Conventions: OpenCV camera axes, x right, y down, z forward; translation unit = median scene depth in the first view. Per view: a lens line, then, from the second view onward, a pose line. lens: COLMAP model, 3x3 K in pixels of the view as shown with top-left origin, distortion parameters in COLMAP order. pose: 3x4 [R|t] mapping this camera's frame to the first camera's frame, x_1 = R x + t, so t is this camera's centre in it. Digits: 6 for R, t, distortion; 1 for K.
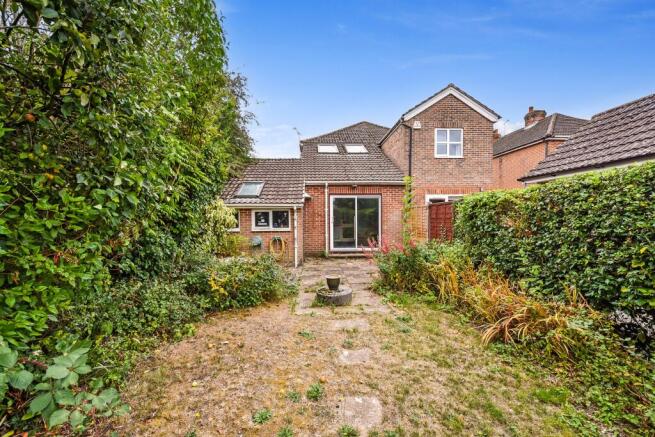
lens RADIAL K [[260.2, 0, 326.5], [0, 260.2, 217.1], [0, 0, 1]] dist [-0.008240, -0.000955]
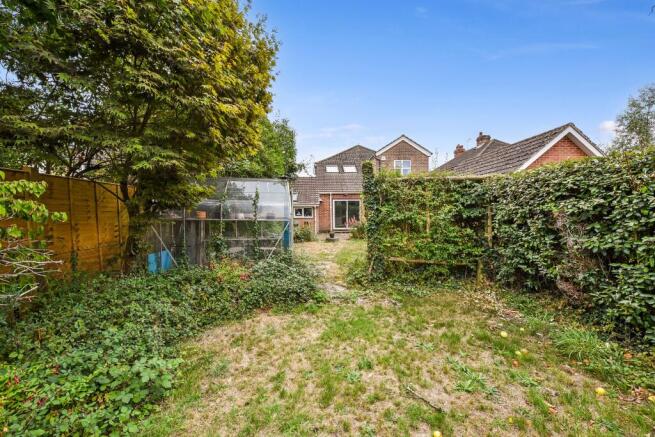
lens RADIAL K [[260.2, 0, 328.5], [0, 260.2, 215.9], [0, 0, 1]] dist [-0.008240, -0.000955]
pose [[0.999829, 0.000671, -0.018501, 0.017115], [-0.000540, 0.999975, 0.007071, 0.017966], [0.018506, -0.007059, 0.999804, -0.829960]]
